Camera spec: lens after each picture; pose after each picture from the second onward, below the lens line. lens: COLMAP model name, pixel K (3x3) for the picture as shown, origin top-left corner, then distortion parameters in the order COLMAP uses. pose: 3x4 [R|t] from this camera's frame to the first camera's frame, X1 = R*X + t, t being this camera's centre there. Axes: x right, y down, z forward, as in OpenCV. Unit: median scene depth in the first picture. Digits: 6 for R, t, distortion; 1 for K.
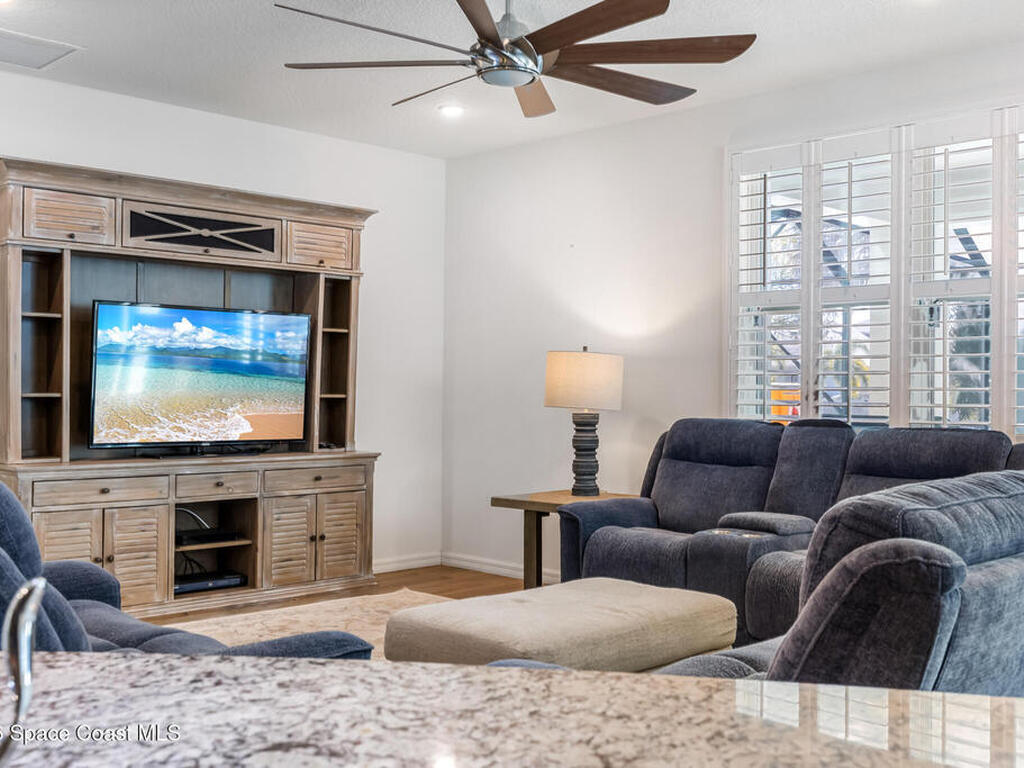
lens RADIAL K [[1124.3, 0, 513.7], [0, 1124.3, 383.0], [0, 0, 1]] dist [-0.021071, 0.000000]
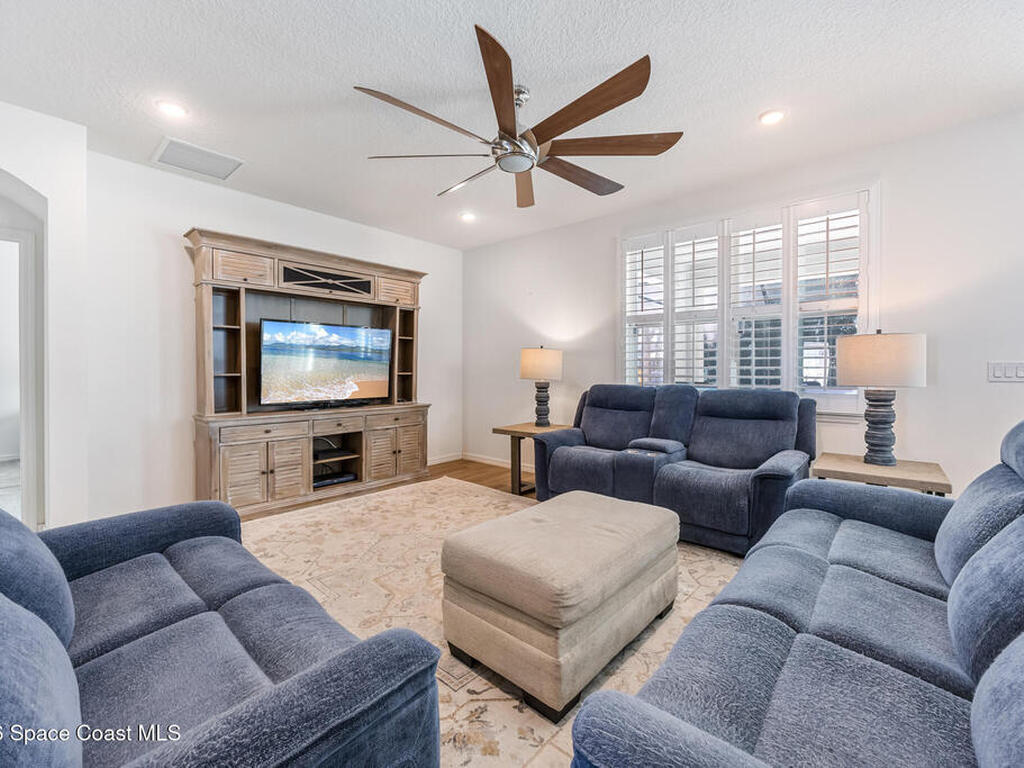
lens RADIAL K [[442.6, 0, 497.5], [0, 442.6, 376.8], [0, 0, 1]] dist [-0.015127, -0.000140]
pose [[0.999174, -0.007825, 0.039888, -0.041287], [0.006891, 0.999700, 0.023512, 0.000858], [-0.040060, -0.023218, 0.998928, 0.293610]]
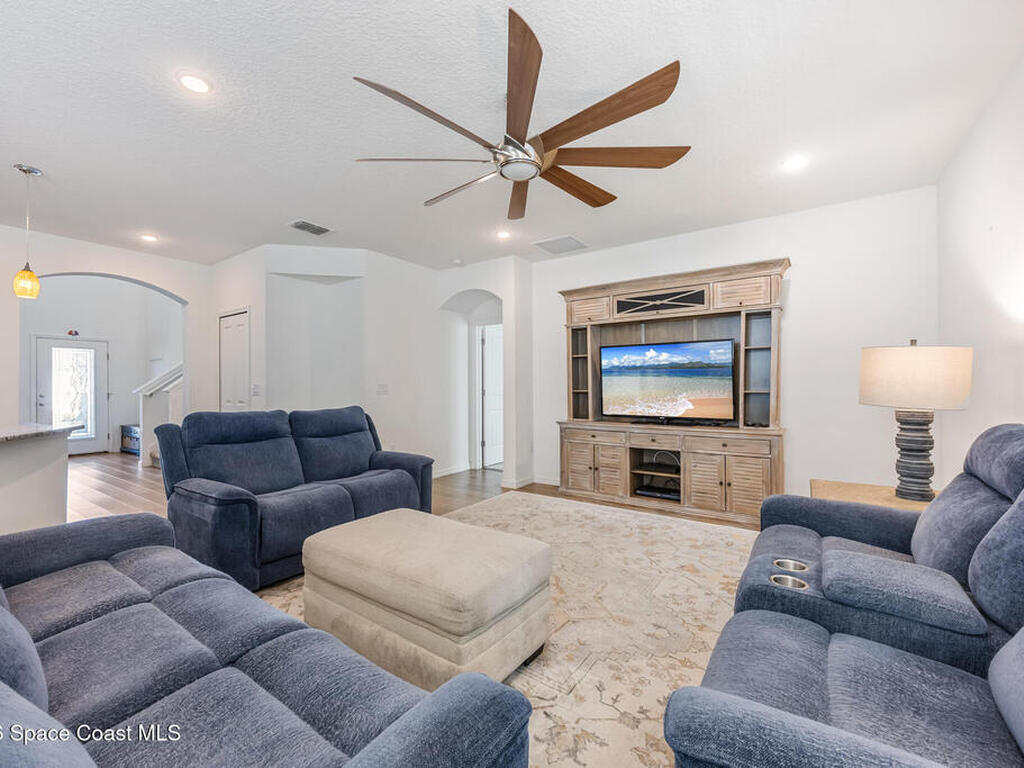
lens RADIAL K [[442.6, 0, 519.2], [0, 442.6, 383.3], [0, 0, 1]] dist [-0.015127, -0.000140]
pose [[0.155015, -0.014261, -0.987809, 0.398005], [0.013156, 0.999837, -0.012370, 0.004038], [0.987824, -0.011078, 0.155178, 0.656758]]
